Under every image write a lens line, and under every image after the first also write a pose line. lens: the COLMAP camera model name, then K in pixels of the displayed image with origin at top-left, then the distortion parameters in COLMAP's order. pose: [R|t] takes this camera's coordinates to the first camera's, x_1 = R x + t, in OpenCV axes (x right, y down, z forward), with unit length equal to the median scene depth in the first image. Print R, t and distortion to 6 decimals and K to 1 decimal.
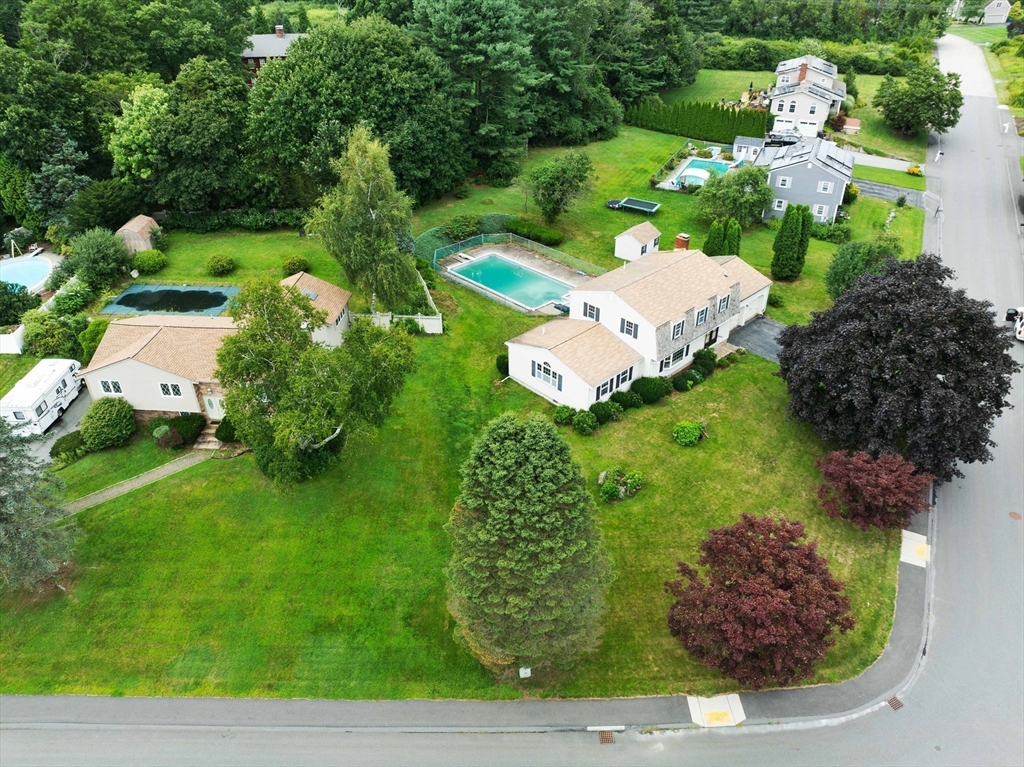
lens RADIAL K [[715.0, 0, 512.0], [0, 715.0, 383.5], [0, 0, 1]] dist [-0.041390, 0.000687]
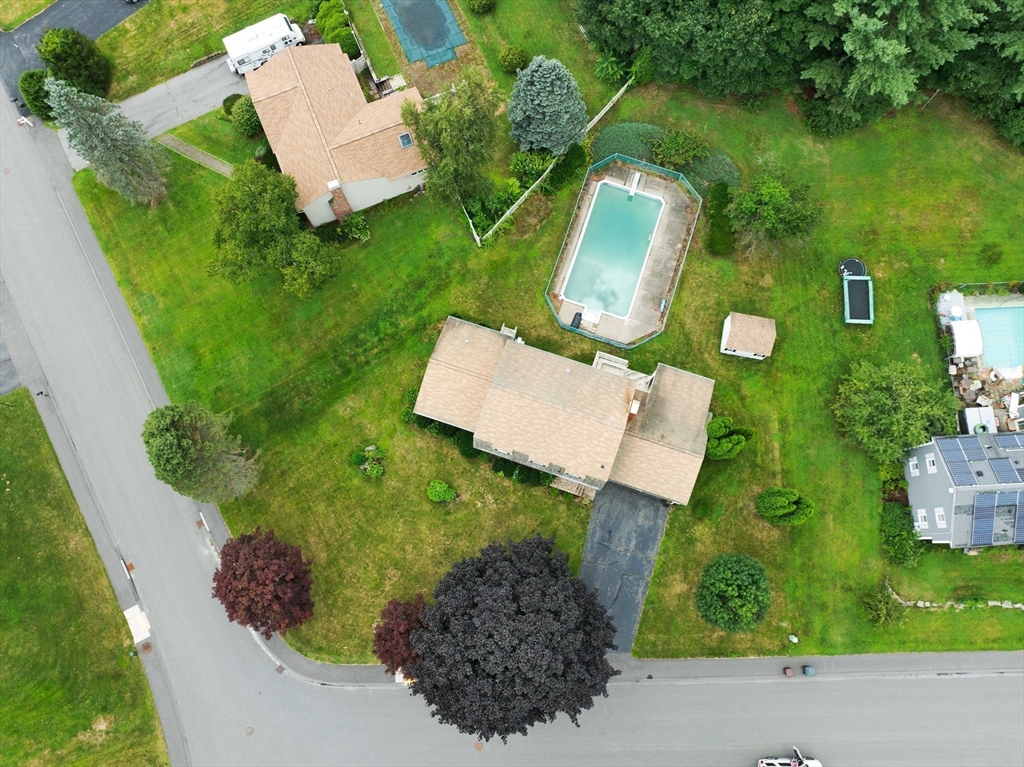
lens RADIAL K [[715.0, 0, 512.0], [0, 715.0, 383.5], [0, 0, 1]] dist [-0.041390, 0.000687]
pose [[0.465690, 0.864861, -0.187478, 0.494362], [-0.486763, 0.427262, 0.761912, -1.331170], [0.739050, -0.263557, 0.619954, 0.497719]]
